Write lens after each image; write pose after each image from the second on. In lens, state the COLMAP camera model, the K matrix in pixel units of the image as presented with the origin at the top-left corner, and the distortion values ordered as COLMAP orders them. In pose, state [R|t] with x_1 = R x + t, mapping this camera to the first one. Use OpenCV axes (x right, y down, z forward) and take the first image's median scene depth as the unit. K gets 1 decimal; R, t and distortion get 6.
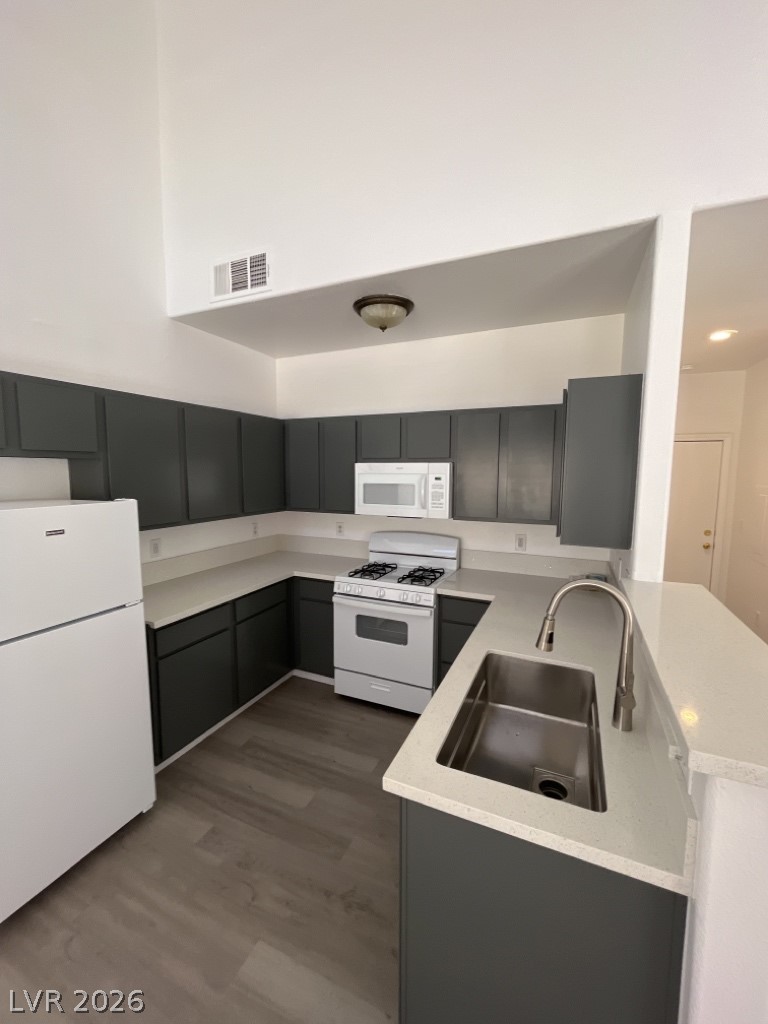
lens RADIAL K [[413.5, 0, 387.9], [0, 413.5, 511.5], [0, 0, 1]] dist [-0.001704, -0.000826]
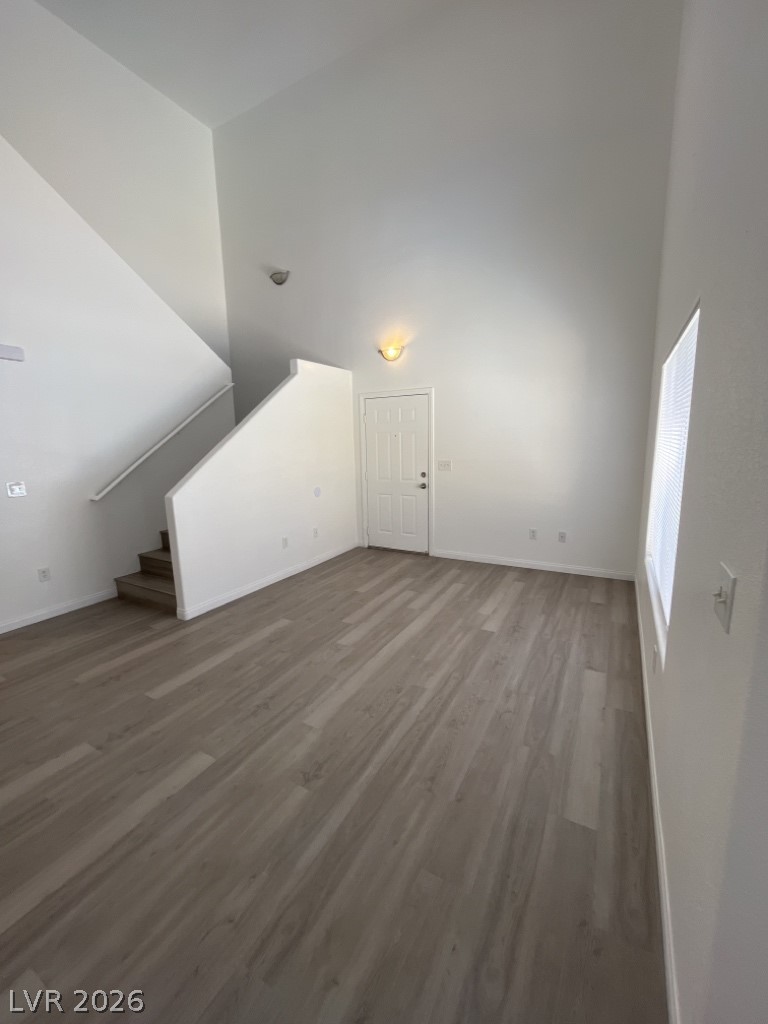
lens RADIAL K [[413.5, 0, 393.6], [0, 413.5, 514.1], [0, 0, 1]] dist [-0.001704, -0.000826]
pose [[0.082328, -0.186757, 0.978950, -0.624284], [0.124358, 0.976533, 0.175838, -0.007368], [-0.988816, 0.107264, 0.103620, 0.301507]]
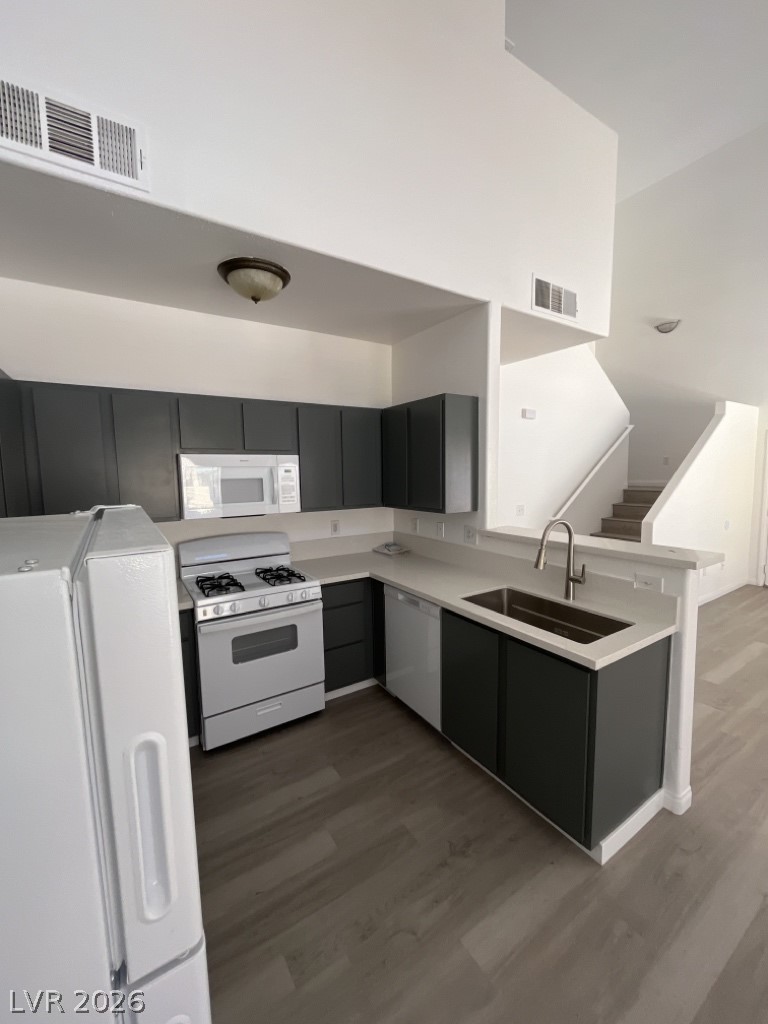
lens RADIAL K [[413.5, 0, 381.8], [0, 413.5, 511.7], [0, 0, 1]] dist [-0.001704, -0.000826]
pose [[0.548009, -0.096763, 0.830857, -0.641389], [0.102068, 0.993600, 0.048396, -0.010843], [-0.830222, 0.058282, 0.554378, 0.322094]]
